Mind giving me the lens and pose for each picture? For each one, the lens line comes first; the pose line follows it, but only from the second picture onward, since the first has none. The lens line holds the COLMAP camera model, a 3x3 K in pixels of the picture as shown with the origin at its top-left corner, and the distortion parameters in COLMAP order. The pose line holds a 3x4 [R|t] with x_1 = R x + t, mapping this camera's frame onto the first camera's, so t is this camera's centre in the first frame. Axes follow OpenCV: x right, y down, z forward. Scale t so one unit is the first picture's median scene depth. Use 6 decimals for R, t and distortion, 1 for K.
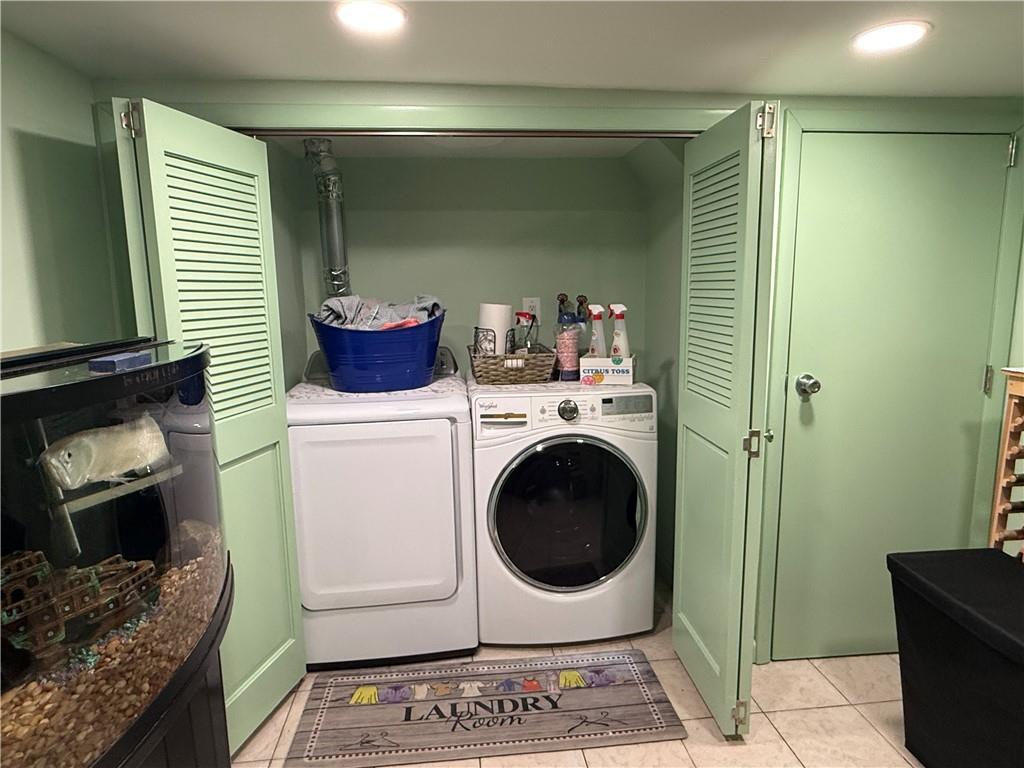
lens RADIAL K [[593.1, 0, 514.9], [0, 593.1, 383.1], [0, 0, 1]] dist [-0.000838, 0.000691]
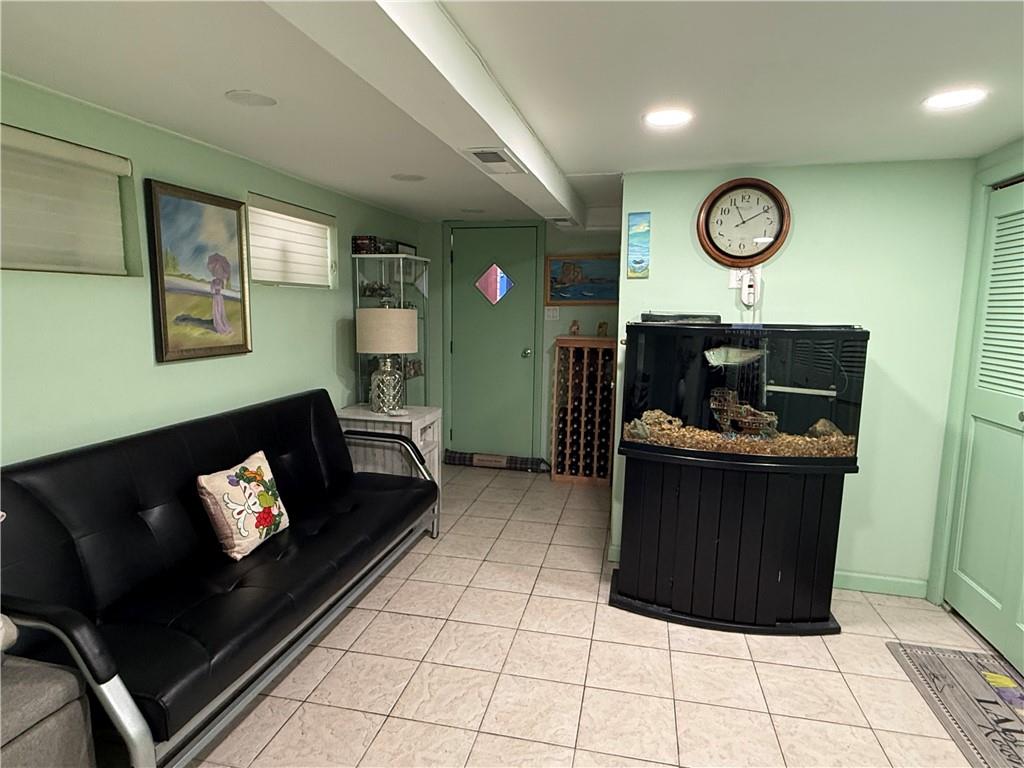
lens RADIAL K [[593.1, 0, 511.2], [0, 593.1, 384.4], [0, 0, 1]] dist [-0.000838, 0.000691]
pose [[-0.309603, 0.145197, -0.939715, 0.998841], [-0.158483, 0.966569, 0.201561, -0.069504], [0.937566, 0.211333, -0.276242, 0.373995]]
